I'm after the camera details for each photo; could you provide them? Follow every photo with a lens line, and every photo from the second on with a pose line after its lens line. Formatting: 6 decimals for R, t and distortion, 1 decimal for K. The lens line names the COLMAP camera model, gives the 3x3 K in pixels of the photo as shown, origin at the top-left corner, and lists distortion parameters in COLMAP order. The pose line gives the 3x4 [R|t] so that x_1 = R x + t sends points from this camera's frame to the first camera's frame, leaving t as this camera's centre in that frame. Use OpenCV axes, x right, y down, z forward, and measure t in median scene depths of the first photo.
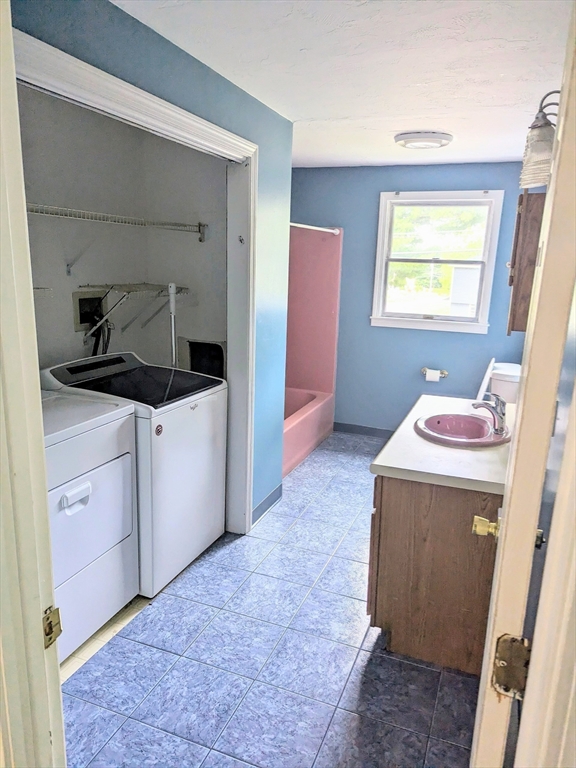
lens RADIAL K [[543.7, 0, 288.0], [0, 543.7, 384.0], [0, 0, 1]] dist [0.051538, -0.051194]
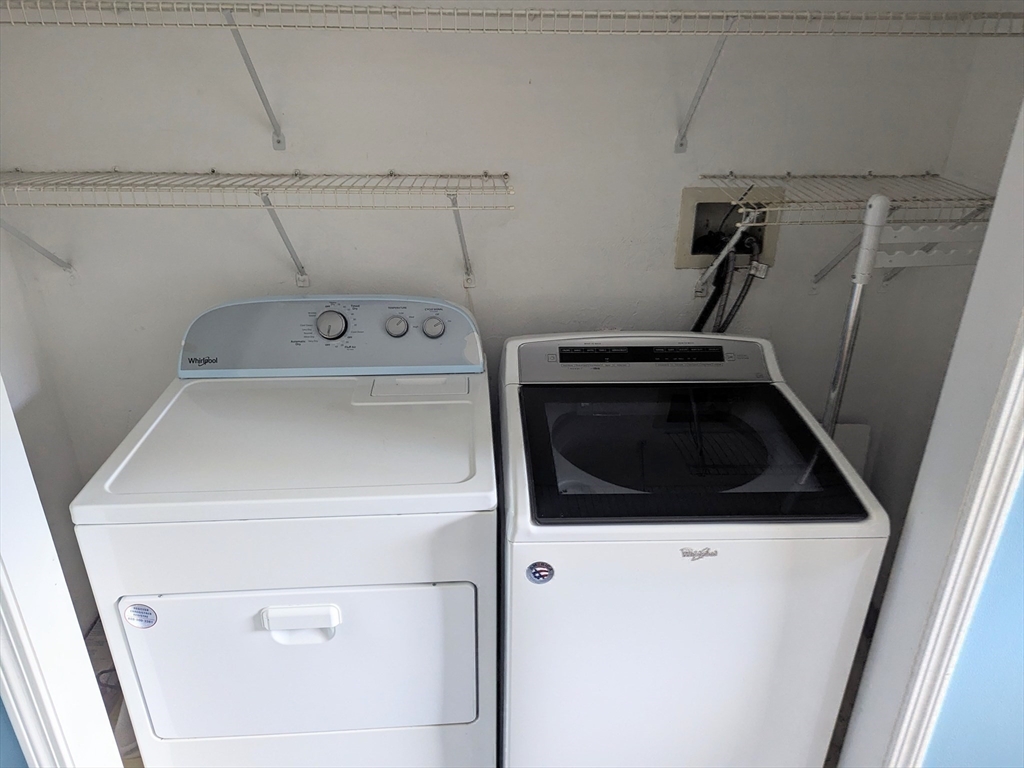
lens RADIAL K [[724.9, 0, 512.0], [0, 724.9, 384.0], [0, 0, 1]] dist [0.051538, -0.051194]
pose [[0.423635, 0.359271, -0.831539, 0.128952], [-0.196536, 0.932571, 0.302795, -0.168857], [0.884255, 0.035153, 0.465679, 0.573167]]
